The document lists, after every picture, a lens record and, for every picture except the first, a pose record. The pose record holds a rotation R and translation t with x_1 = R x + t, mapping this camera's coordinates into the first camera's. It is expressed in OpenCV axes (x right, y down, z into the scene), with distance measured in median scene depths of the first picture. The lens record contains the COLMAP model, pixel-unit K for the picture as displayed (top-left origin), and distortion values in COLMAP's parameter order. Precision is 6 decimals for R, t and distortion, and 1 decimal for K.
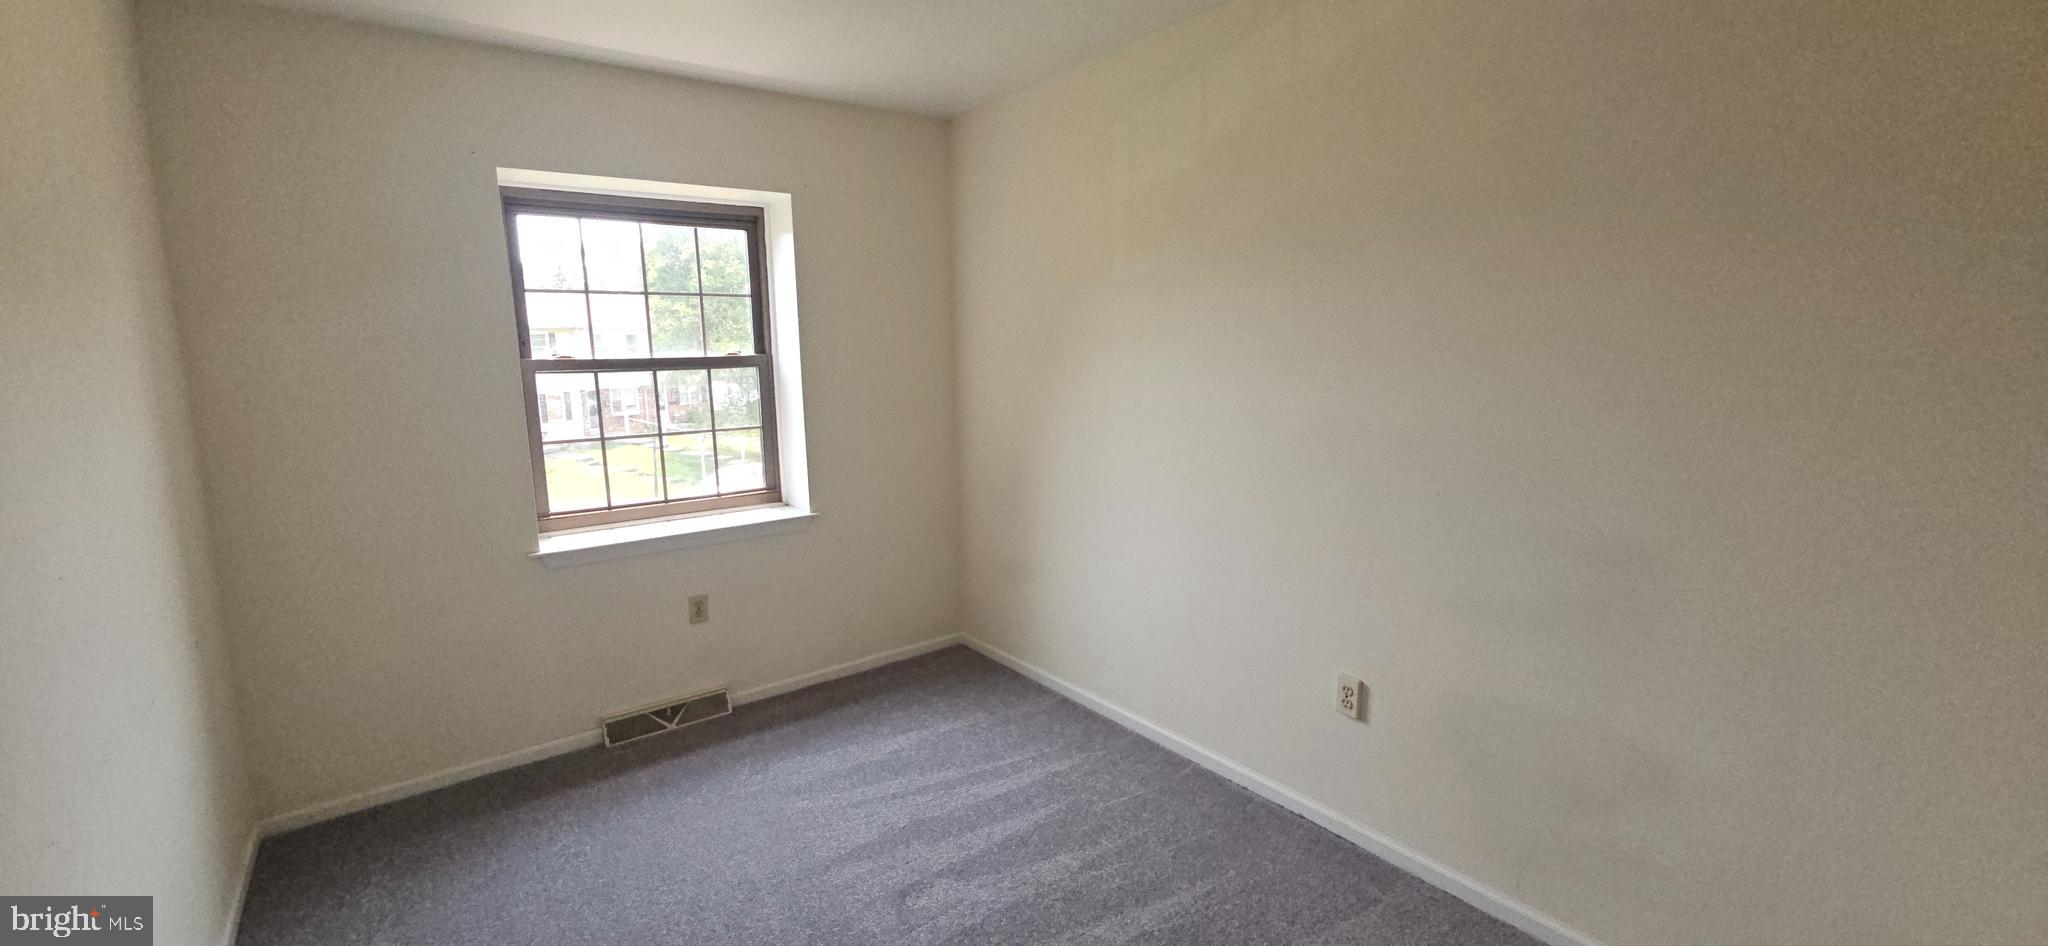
lens RADIAL K [[829.6, 0, 1029.7], [0, 829.6, 458.8], [0, 0, 1]] dist [0.002032, 0.000180]
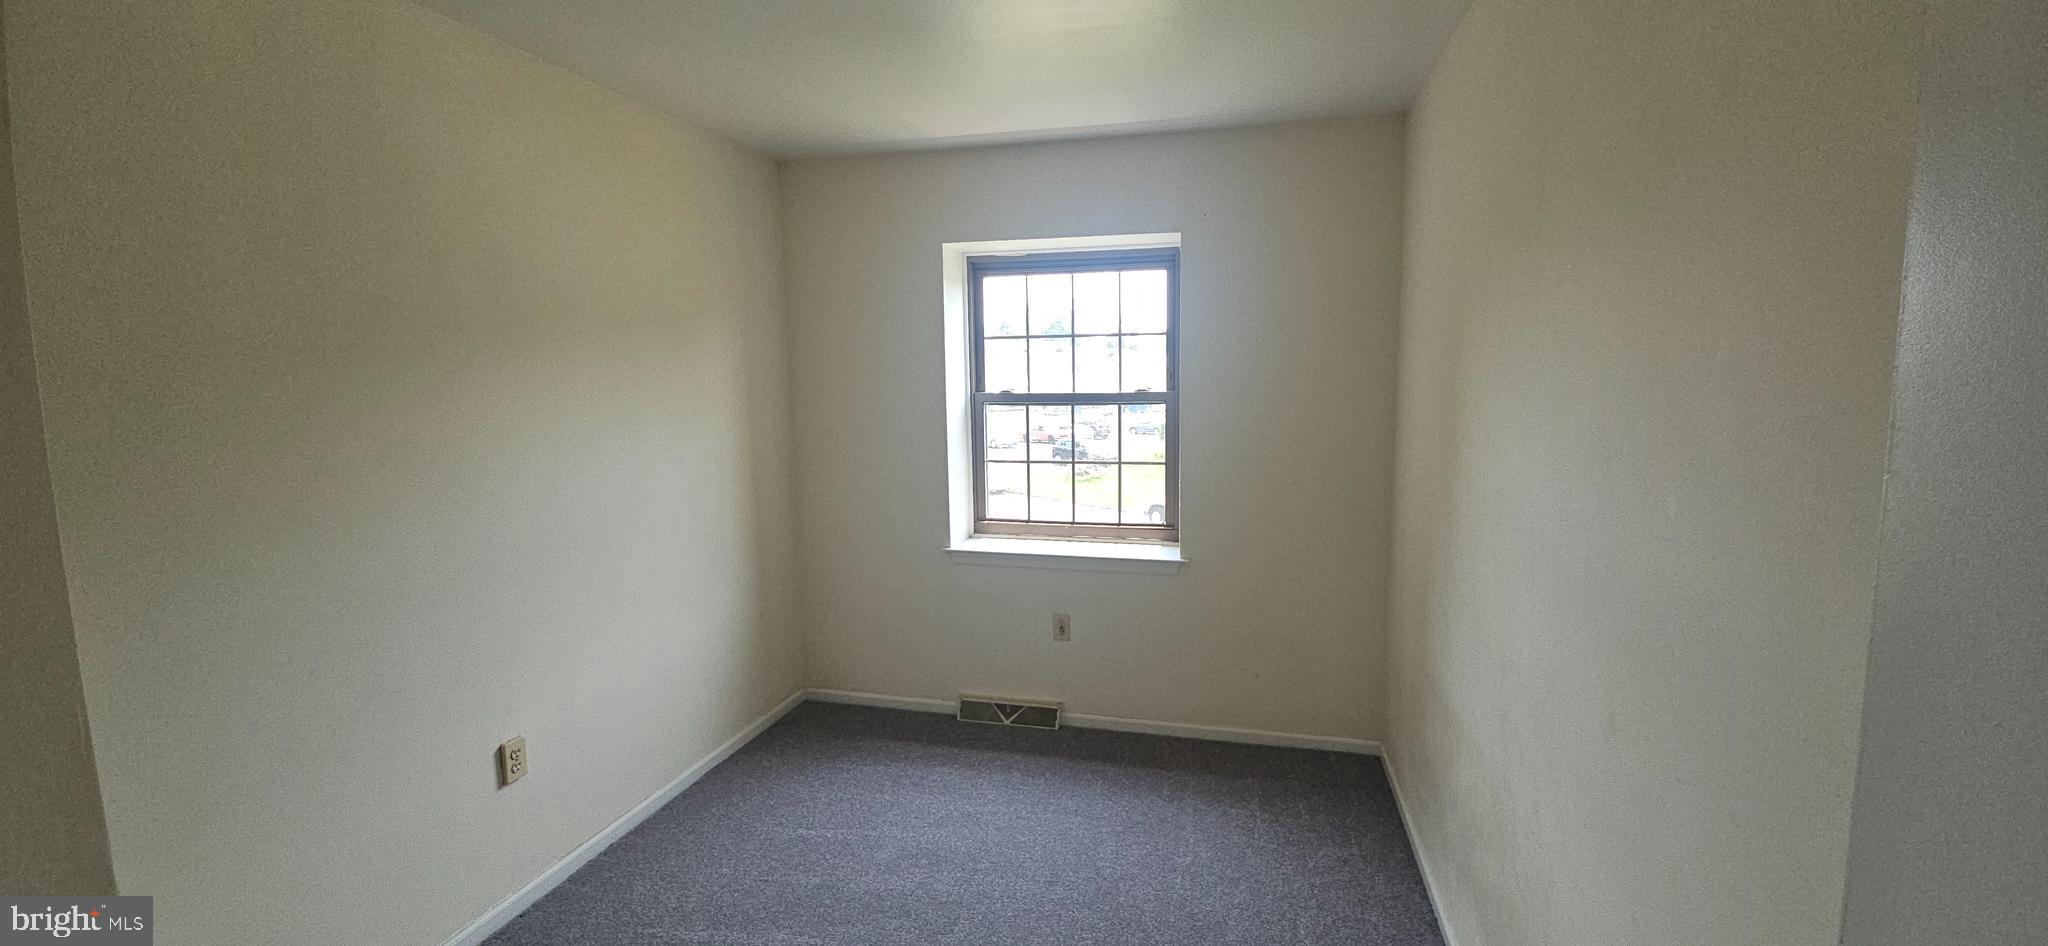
lens RADIAL K [[829.6, 0, 1024.7], [0, 829.6, 456.0], [0, 0, 1]] dist [0.002032, 0.000180]
pose [[0.609796, 0.079787, -0.788532, 0.401219], [-0.112374, 0.993572, 0.013631, -0.047636], [0.784551, 0.080299, 0.614843, 0.280515]]
